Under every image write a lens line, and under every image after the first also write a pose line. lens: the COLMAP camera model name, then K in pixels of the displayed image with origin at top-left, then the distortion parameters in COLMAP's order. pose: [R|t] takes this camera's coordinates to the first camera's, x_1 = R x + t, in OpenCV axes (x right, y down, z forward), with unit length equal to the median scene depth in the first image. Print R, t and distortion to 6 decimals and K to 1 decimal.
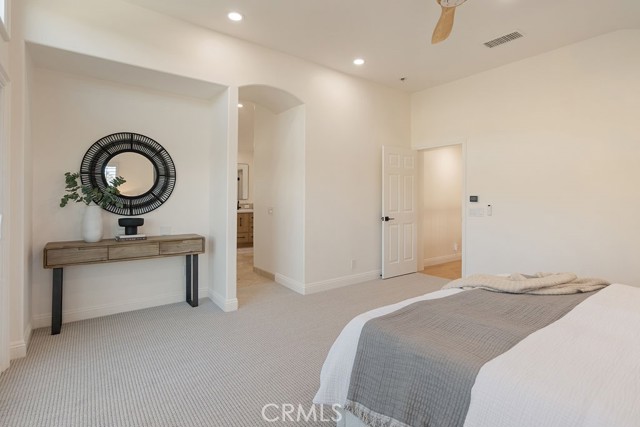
lens RADIAL K [[319.8, 0, 317.4], [0, 319.8, 203.4], [0, 0, 1]] dist [-0.001285, 0.000025]
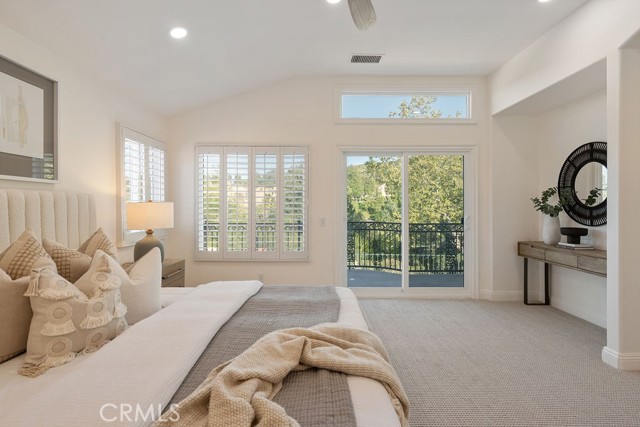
lens RADIAL K [[315.0, 0, 318.9], [0, 315.0, 207.2], [0, 0, 1]] dist [0.000576, 0.000480]
pose [[-0.585614, -0.004120, -0.810579, 0.712158], [-0.018930, 0.999784, 0.008594, -0.012572], [0.810369, 0.020377, -0.585566, 0.901918]]
